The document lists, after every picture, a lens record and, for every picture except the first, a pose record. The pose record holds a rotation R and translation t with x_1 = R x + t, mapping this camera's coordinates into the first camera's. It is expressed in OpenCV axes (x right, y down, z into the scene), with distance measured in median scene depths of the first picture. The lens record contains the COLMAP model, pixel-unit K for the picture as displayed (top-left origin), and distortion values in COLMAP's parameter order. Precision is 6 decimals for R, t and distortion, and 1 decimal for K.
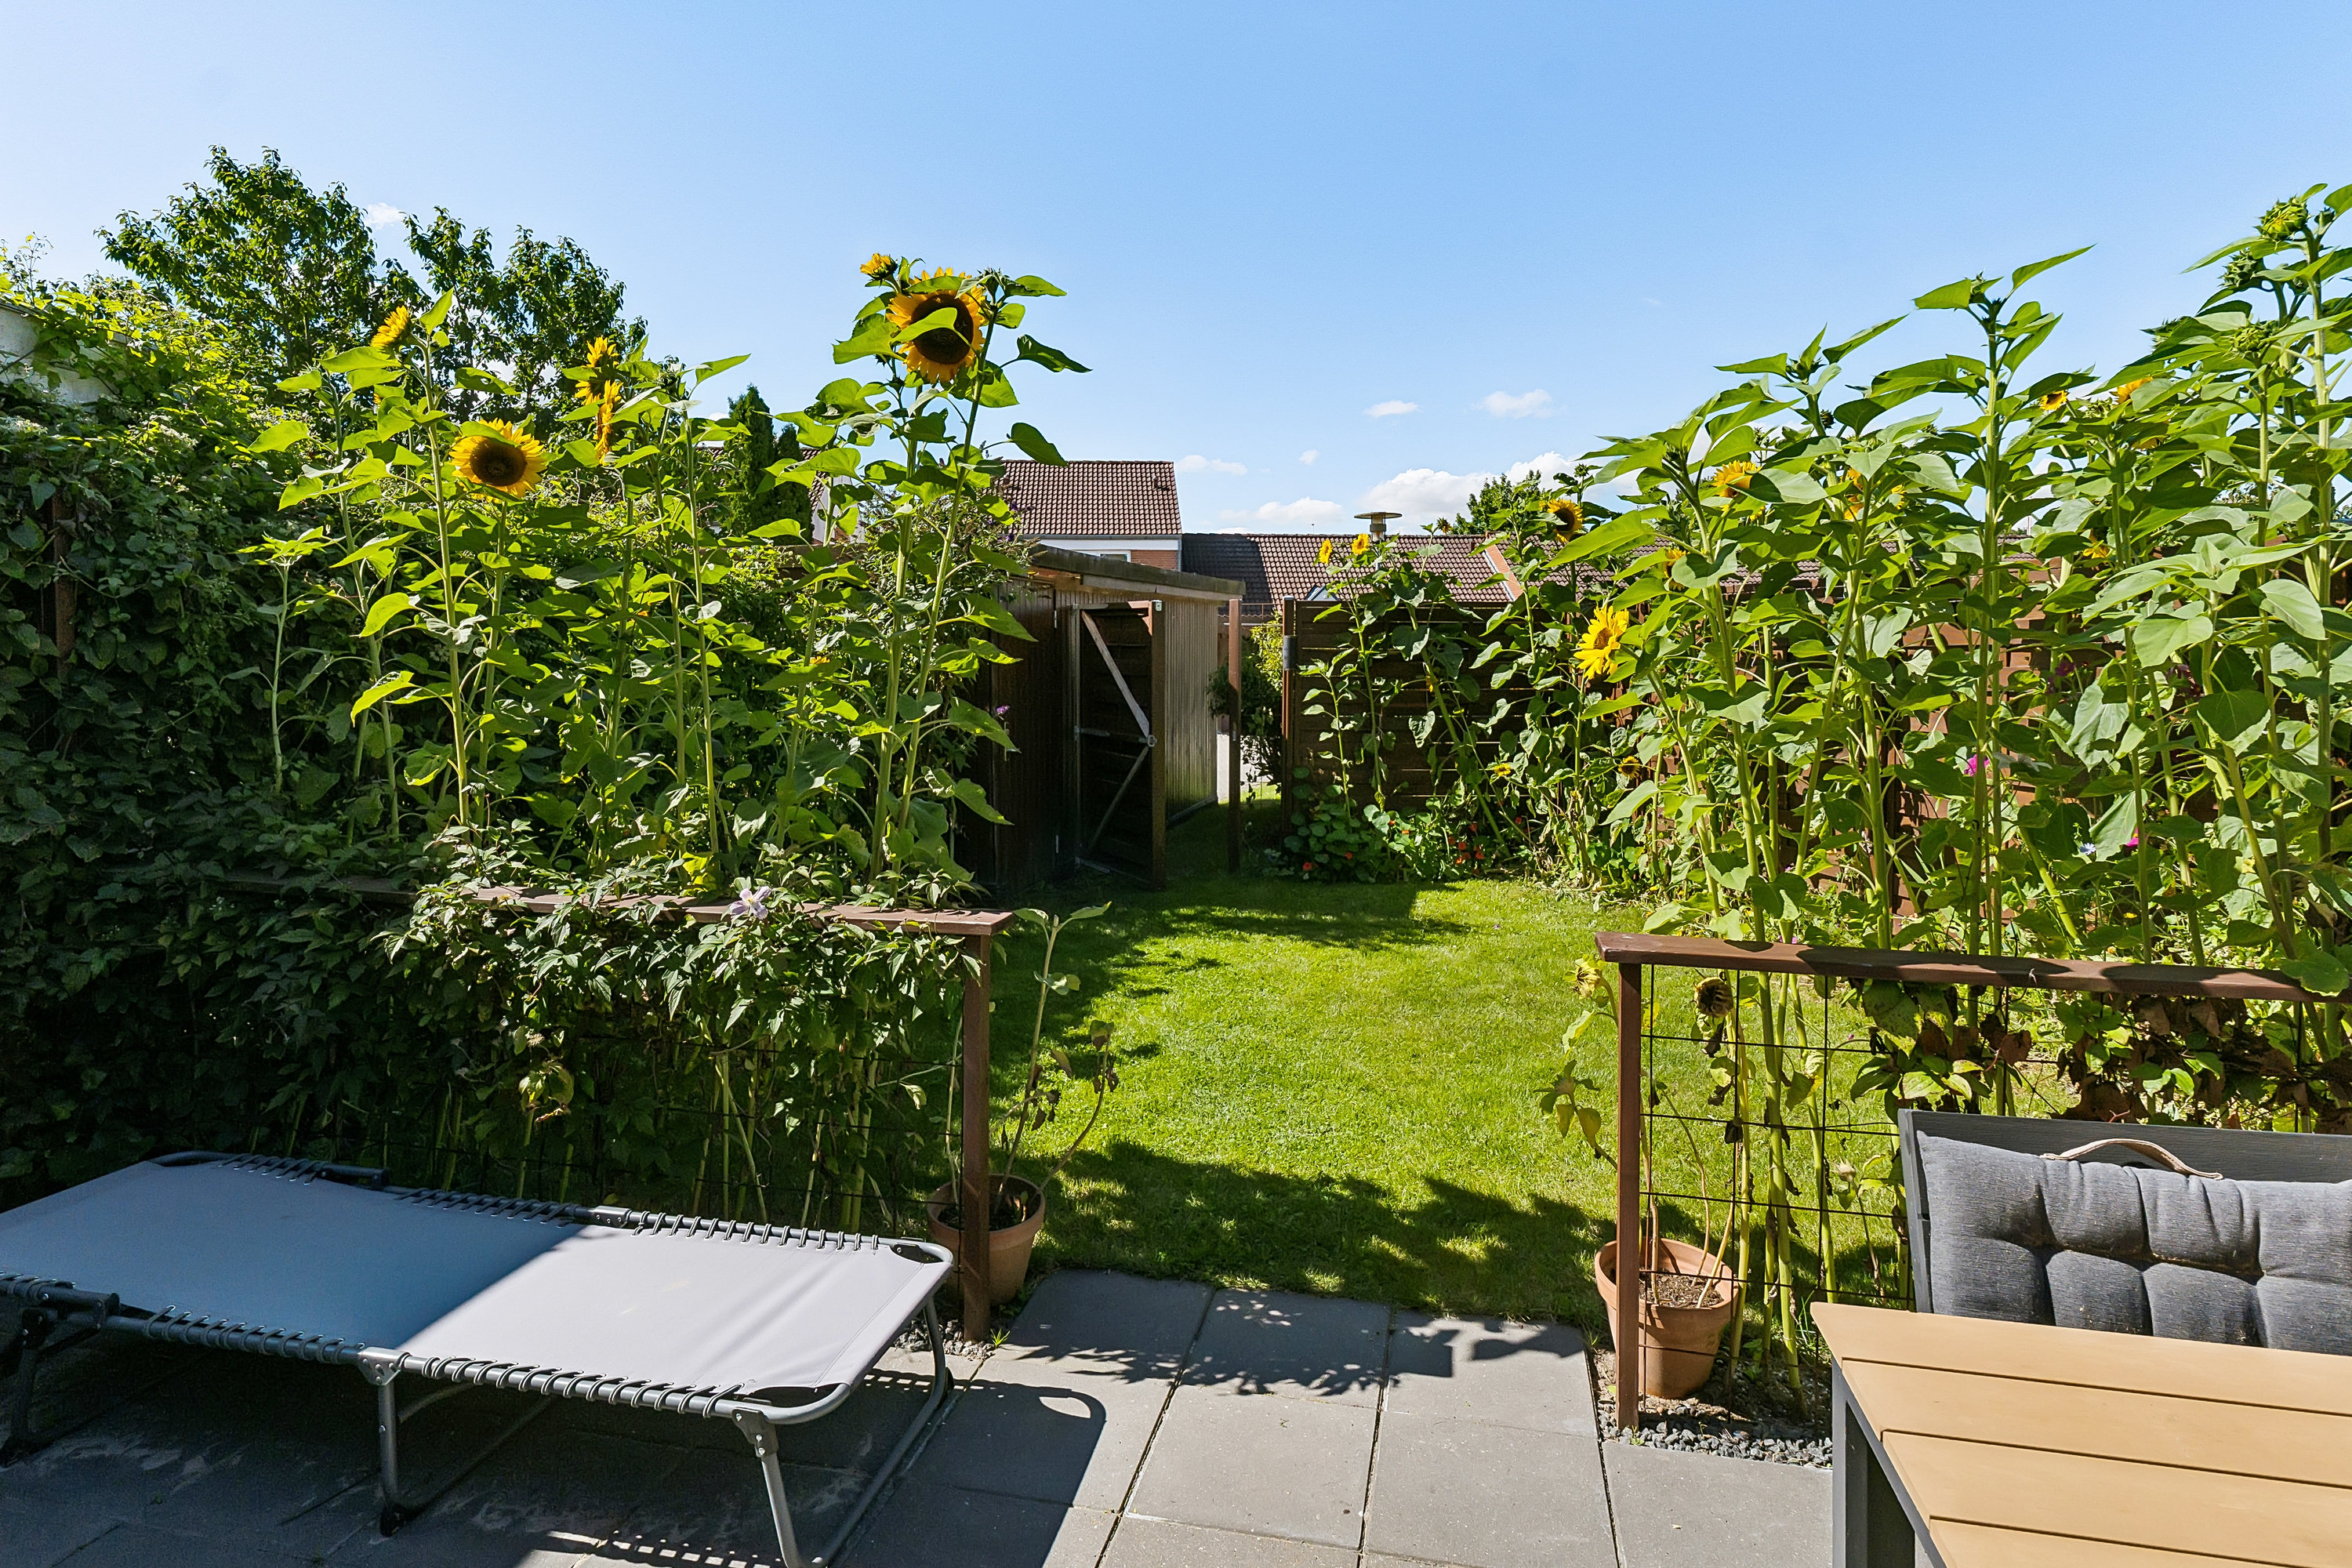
lens RADIAL K [[1235.3, 0, 1186.1], [0, 1235.3, 693.1], [0, 0, 1]] dist [-0.003937, 0.000979]
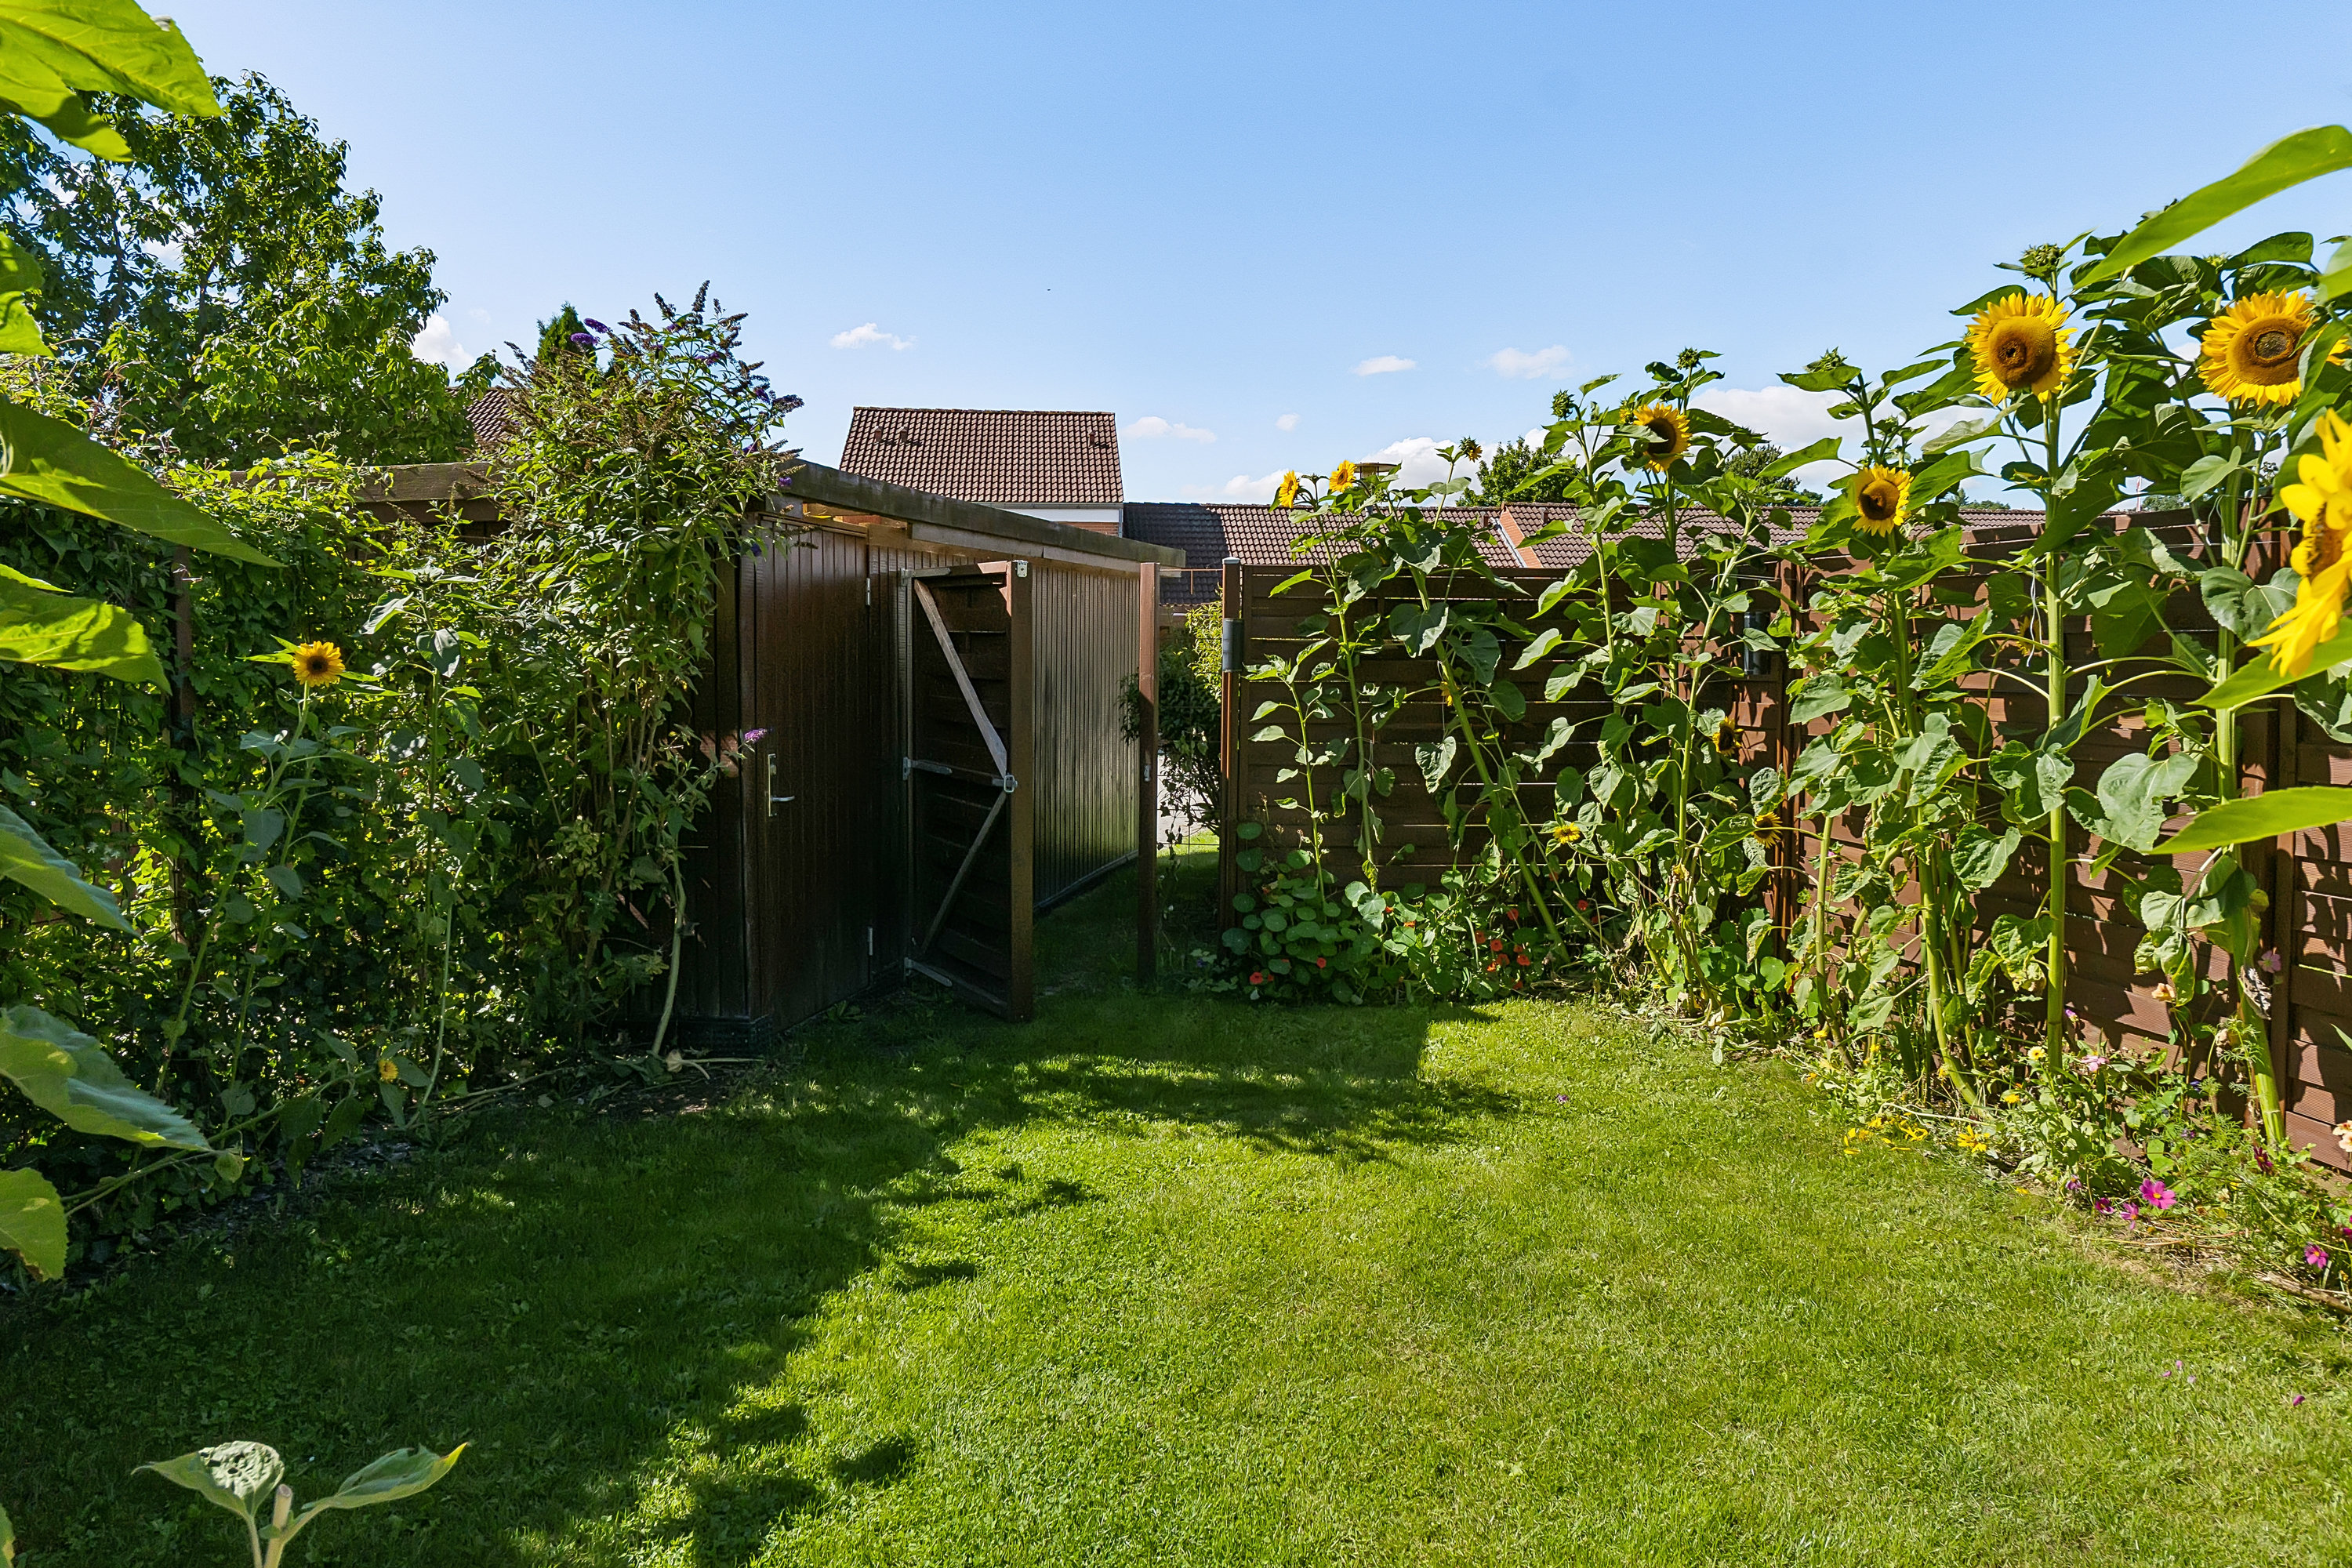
lens RADIAL K [[1457.2, 0, 1197.6], [0, 1457.2, 731.6], [0, 0, 1]] dist [-0.000412, -0.000938]
pose [[0.999266, 0.001605, 0.038282, 0.057235], [-0.002411, 0.999776, 0.021013, -0.005231], [-0.038240, -0.021090, 0.999046, 0.372420]]
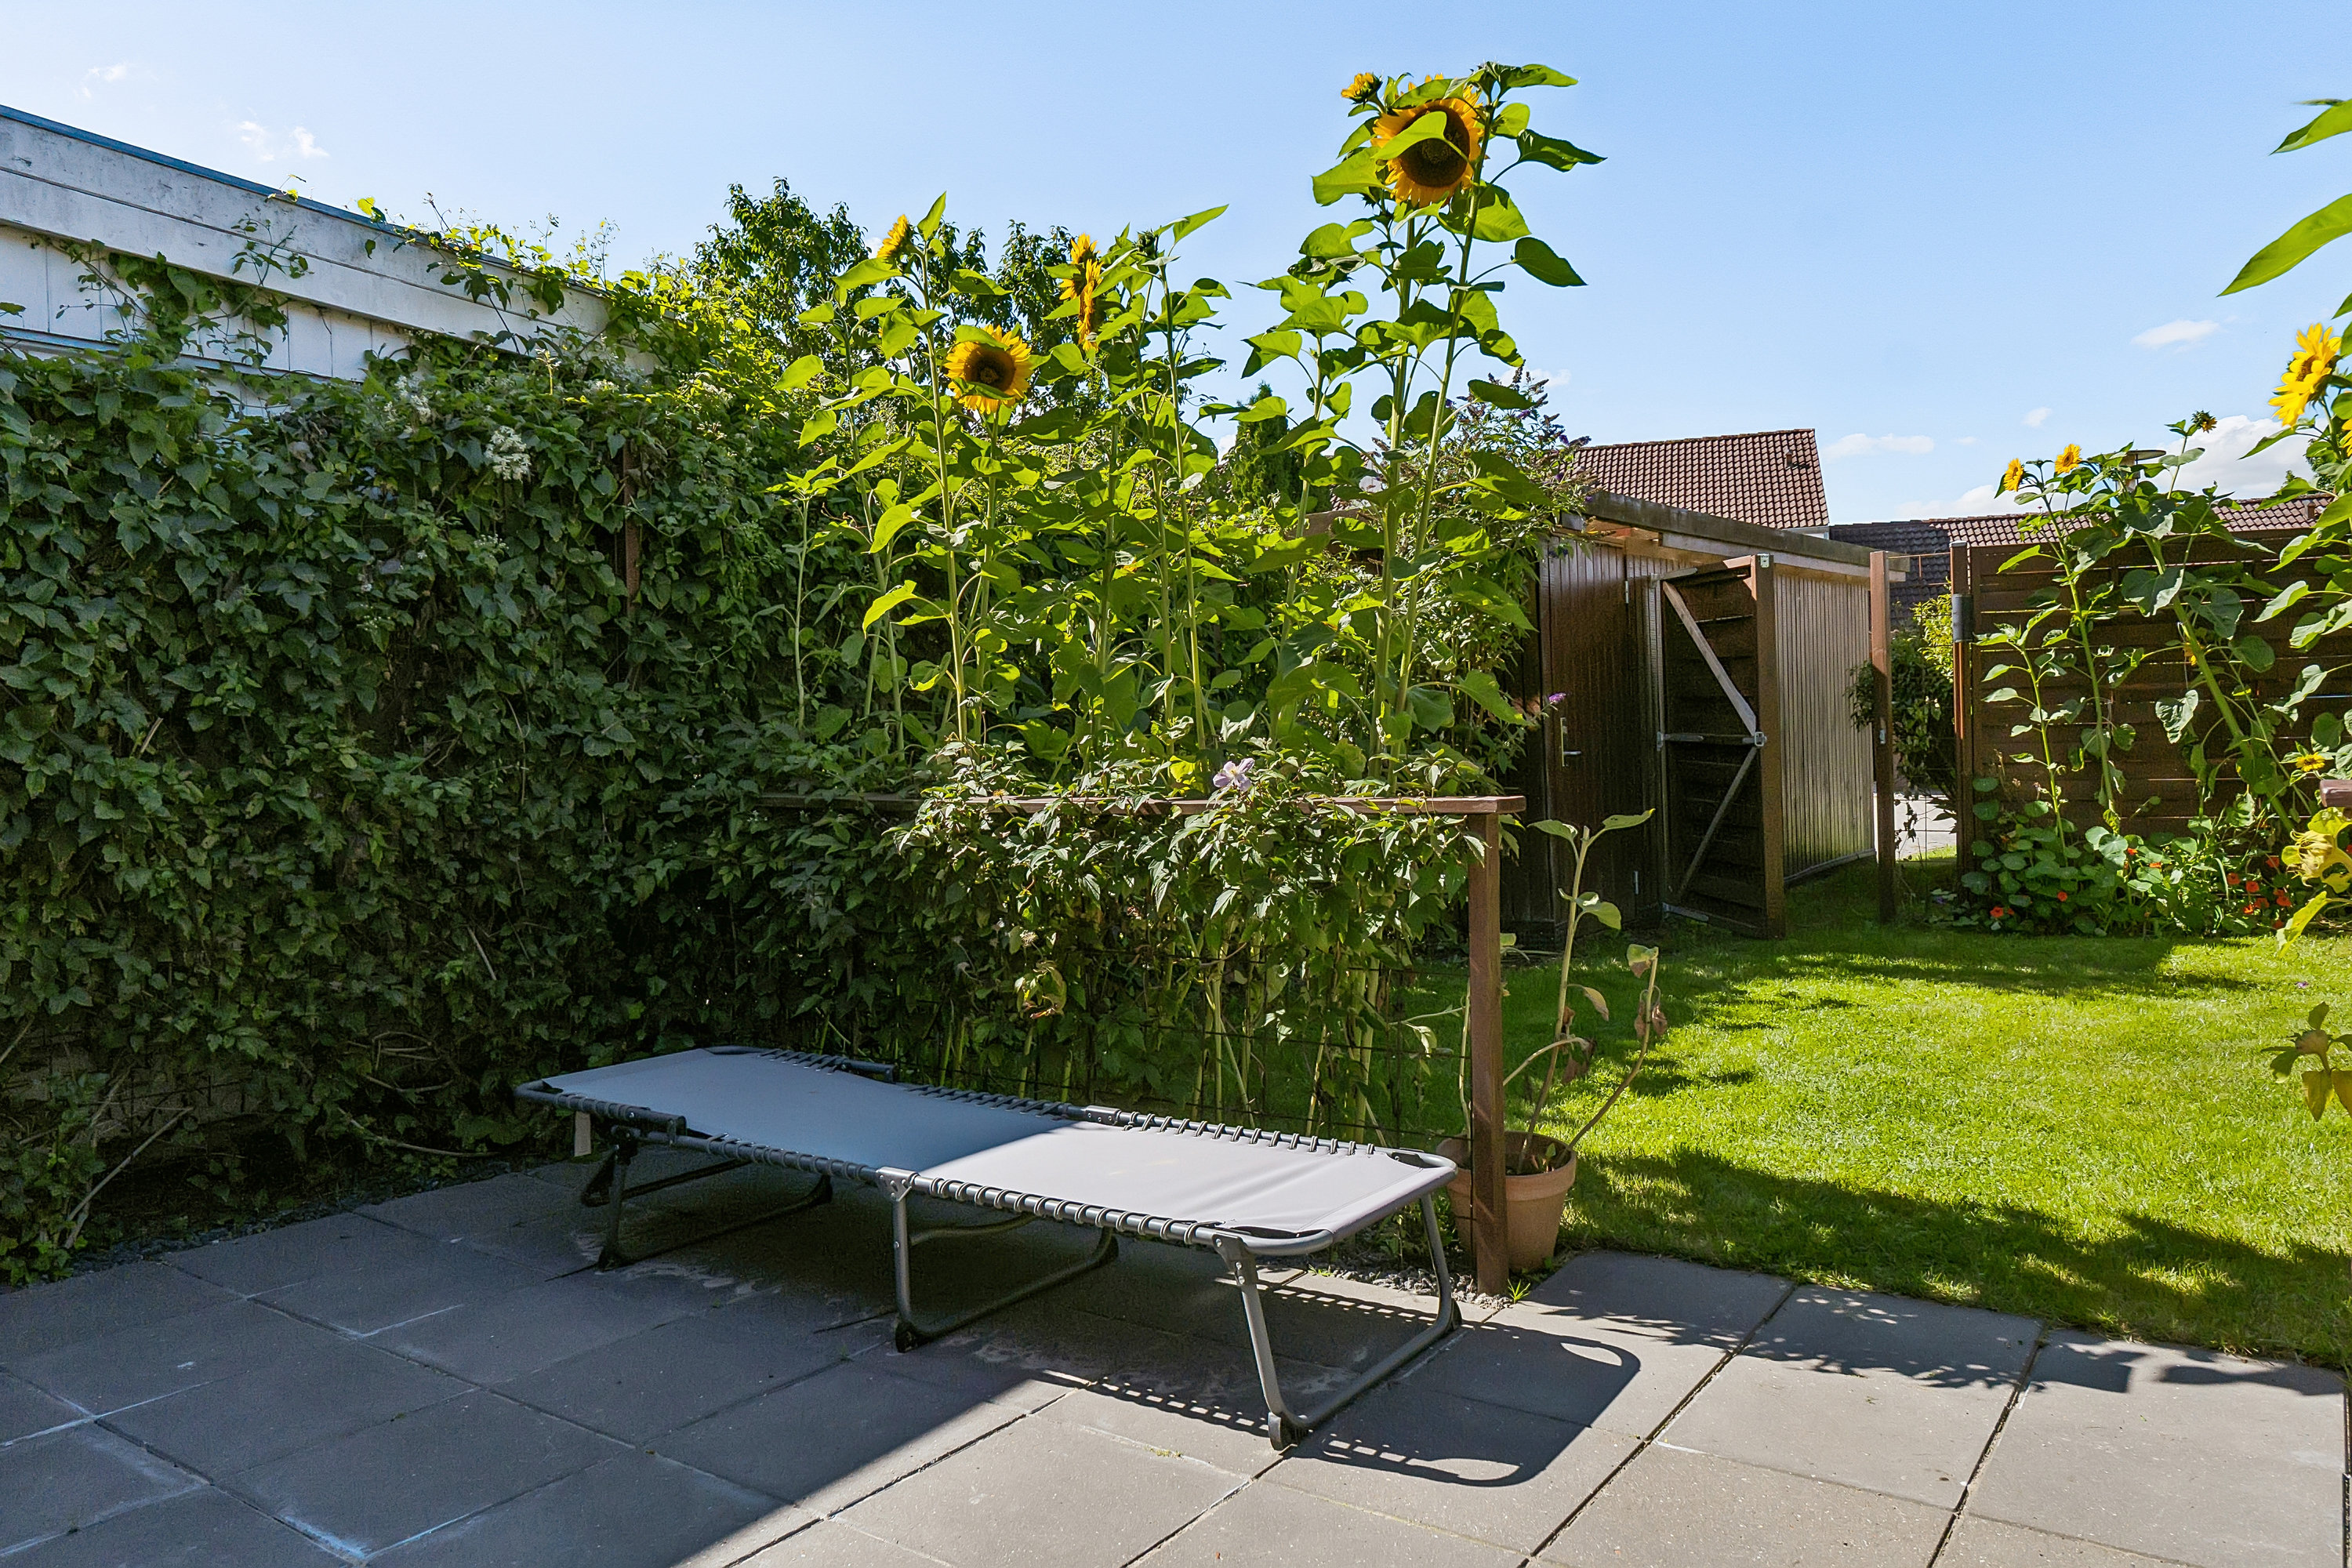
lens RADIAL K [[1609.4, 0, 1188.1], [0, 1609.4, 715.5], [0, 0, 1]] dist [0.000819, 0.001419]
pose [[0.924113, -0.029549, -0.380974, 0.035522], [0.016218, 0.999140, -0.038155, 0.081735], [0.381774, 0.029081, 0.923798, -0.058946]]
